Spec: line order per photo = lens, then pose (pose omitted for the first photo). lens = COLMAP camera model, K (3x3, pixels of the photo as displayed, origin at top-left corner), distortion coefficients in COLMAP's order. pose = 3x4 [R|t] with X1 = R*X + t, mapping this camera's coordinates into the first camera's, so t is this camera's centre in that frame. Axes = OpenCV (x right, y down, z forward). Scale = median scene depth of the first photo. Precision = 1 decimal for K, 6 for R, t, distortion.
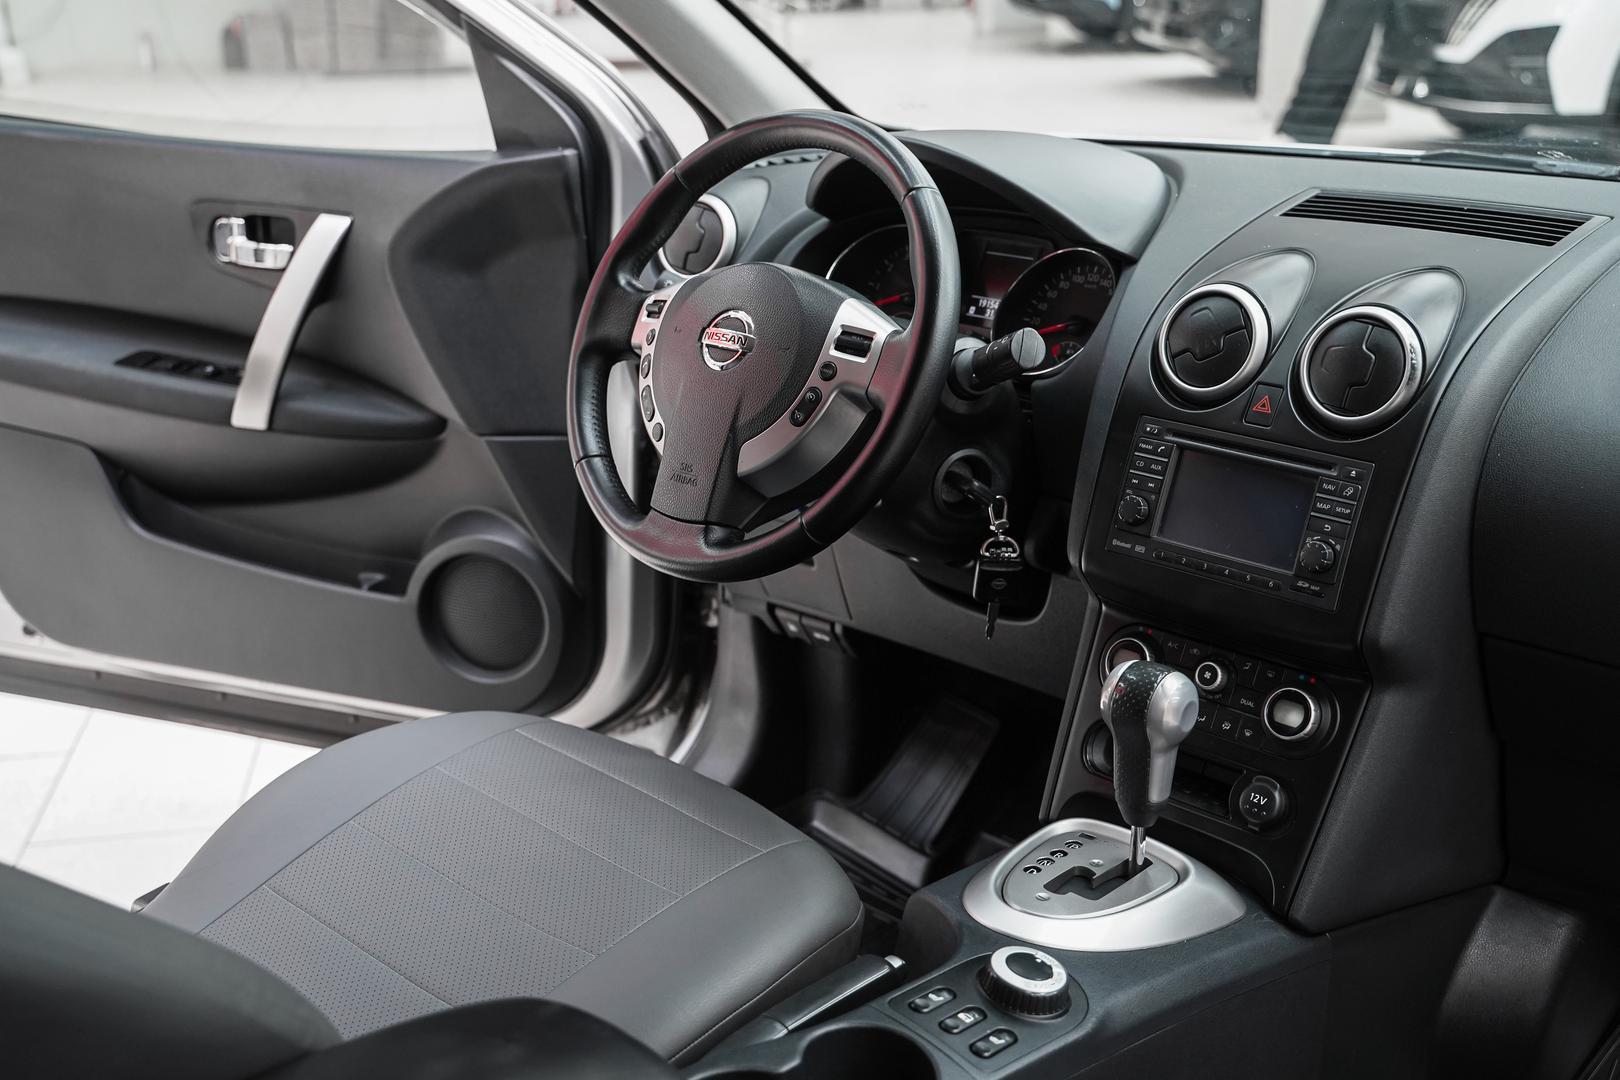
lens RADIAL K [[1796.0, 0, 784.4], [0, 1796.0, 506.5], [0, 0, 1]] dist [-0.001889, -0.009025]
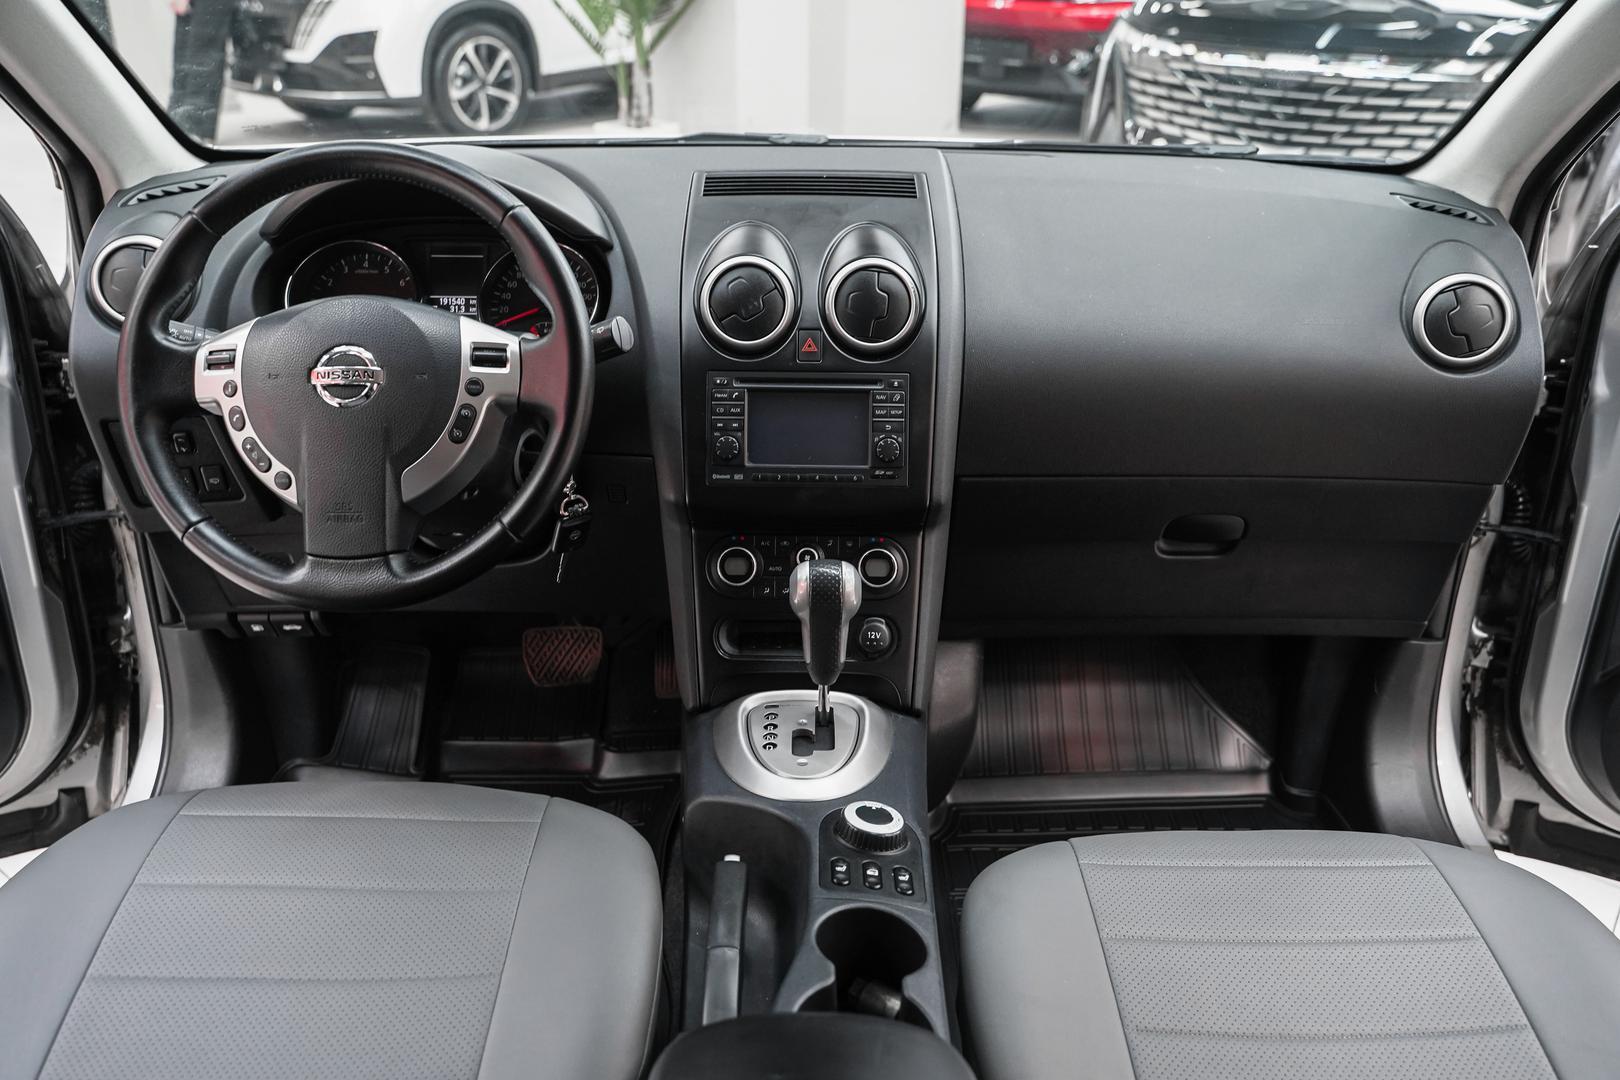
lens RADIAL K [[1305.5, 0, 810.0], [0, 1305.5, 540.0], [0, 0, 1]] dist [-0.015205, 0.006885]
pose [[0.718588, -0.272729, 0.639727, -0.347972], [0.199554, 0.962072, 0.185998, -0.090072], [-0.666190, -0.005996, 0.745758, 0.277286]]
